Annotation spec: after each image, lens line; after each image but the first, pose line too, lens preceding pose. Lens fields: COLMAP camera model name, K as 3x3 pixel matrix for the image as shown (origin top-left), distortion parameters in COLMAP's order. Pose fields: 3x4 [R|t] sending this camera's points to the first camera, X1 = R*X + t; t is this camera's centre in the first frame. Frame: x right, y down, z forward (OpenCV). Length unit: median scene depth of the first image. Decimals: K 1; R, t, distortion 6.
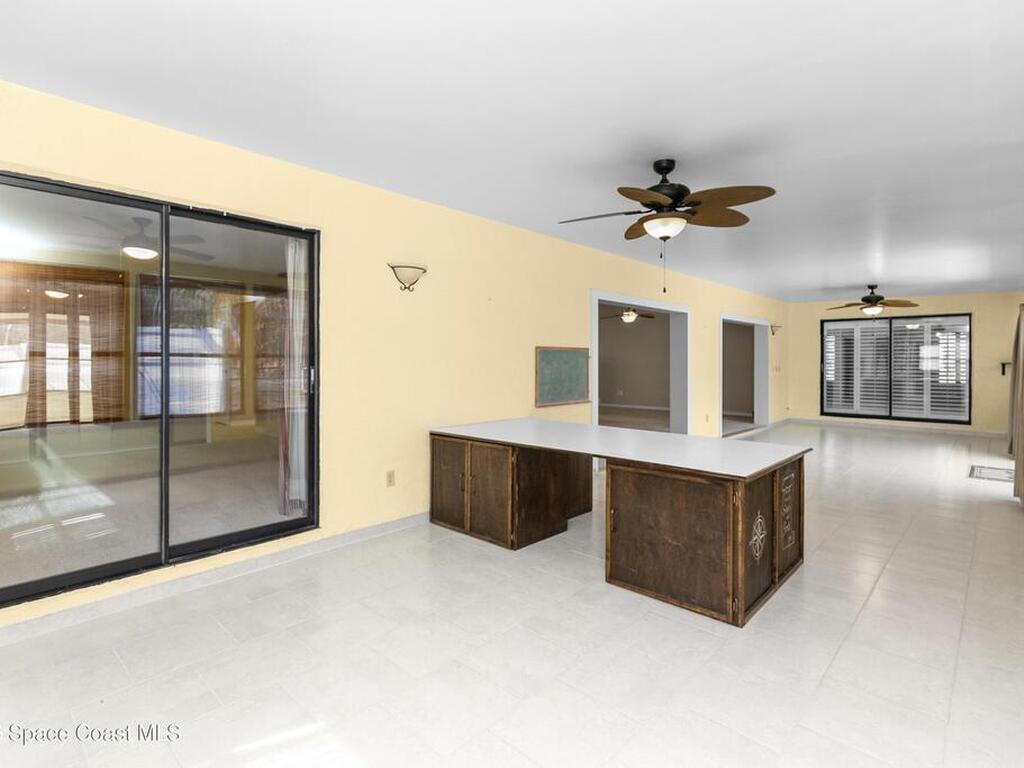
lens RADIAL K [[525.6, 0, 505.9], [0, 525.6, 364.4], [0, 0, 1]] dist [0.015665, -0.004382]
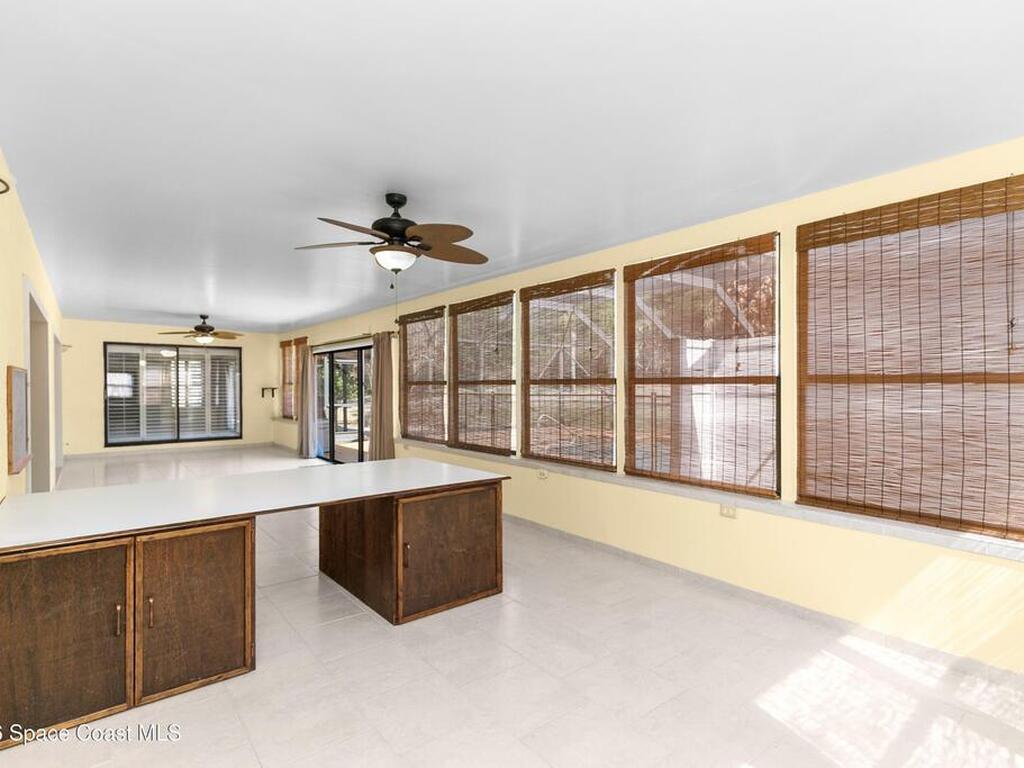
lens RADIAL K [[525.6, 0, 505.6], [0, 525.6, 387.5], [0, 0, 1]] dist [0.015665, -0.004382]
pose [[0.142904, -0.005994, 0.989718, -0.565377], [0.007997, 0.999956, 0.004901, -0.012314], [-0.989704, 0.007214, 0.142945, 0.531180]]
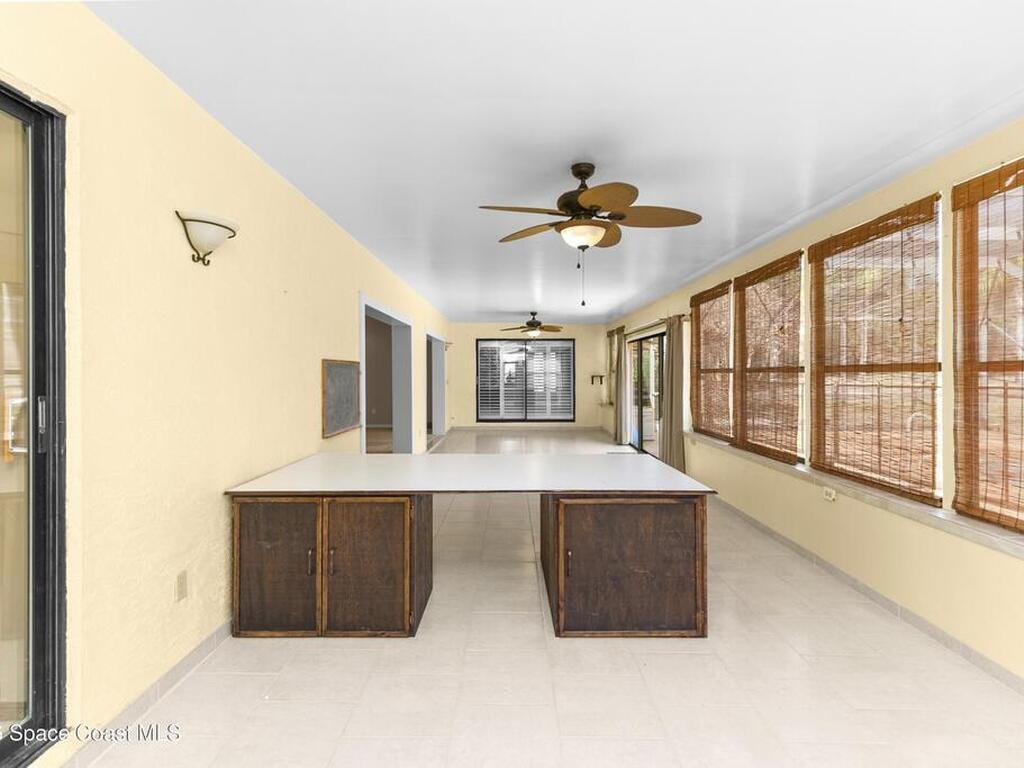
lens RADIAL K [[525.6, 0, 510.5], [0, 525.6, 374.5], [0, 0, 1]] dist [0.015665, -0.004382]
pose [[0.728848, -0.003509, 0.684666, -0.358852], [0.006817, 0.999974, -0.002132, -0.010795], [-0.684641, 0.006221, 0.728853, 0.336413]]
